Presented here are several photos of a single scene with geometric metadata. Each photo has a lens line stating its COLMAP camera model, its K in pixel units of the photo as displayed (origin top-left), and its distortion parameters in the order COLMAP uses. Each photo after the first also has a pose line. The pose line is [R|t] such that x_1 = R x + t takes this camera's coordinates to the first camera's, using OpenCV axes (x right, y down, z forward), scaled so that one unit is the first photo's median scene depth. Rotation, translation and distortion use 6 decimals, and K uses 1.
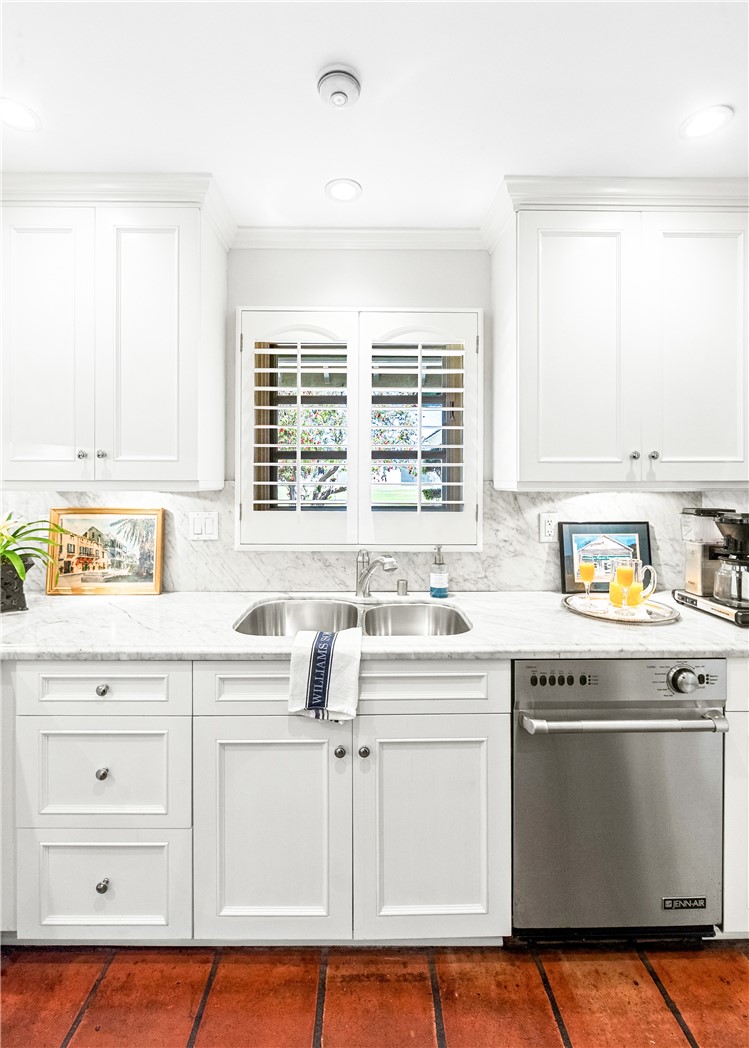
lens RADIAL K [[450.8, 0, 376.5], [0, 450.8, 486.0], [0, 0, 1]] dist [0.000553, 0.000185]
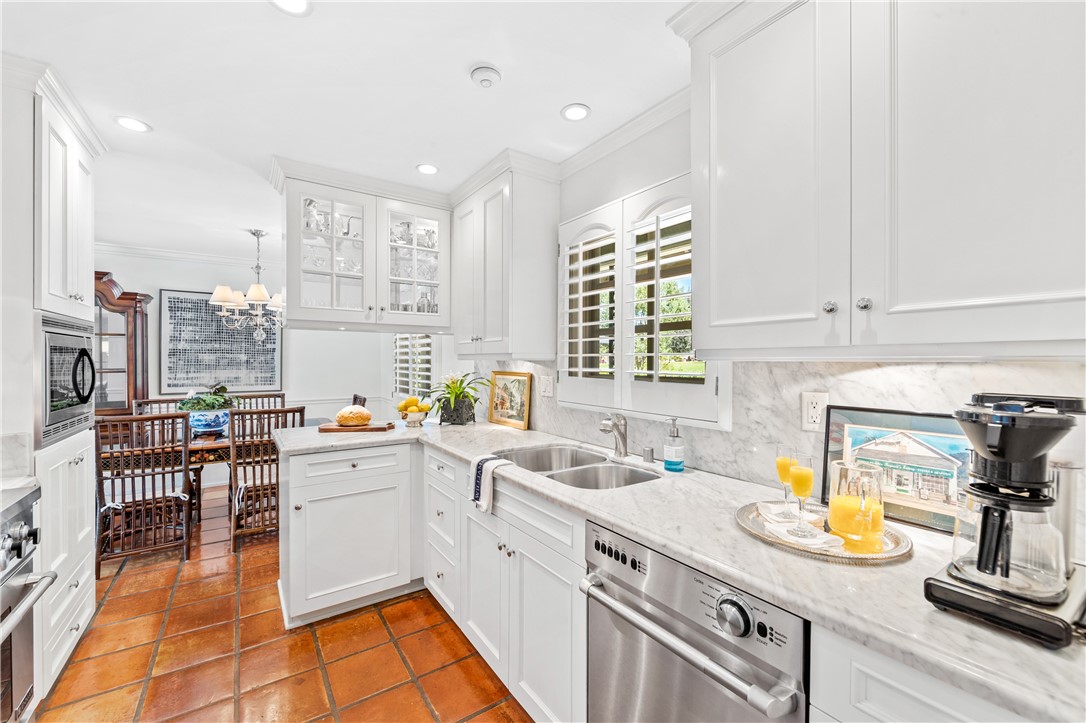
lens RADIAL K [[441.9, 0, 545.1], [0, 441.9, 360.4], [0, 0, 1]] dist [-0.000595, 0.000808]
pose [[0.558383, 0.001039, -0.829582, 0.747762], [-0.005105, 0.999985, -0.002184, 0.012513], [0.829567, 0.005454, 0.558380, 0.232797]]
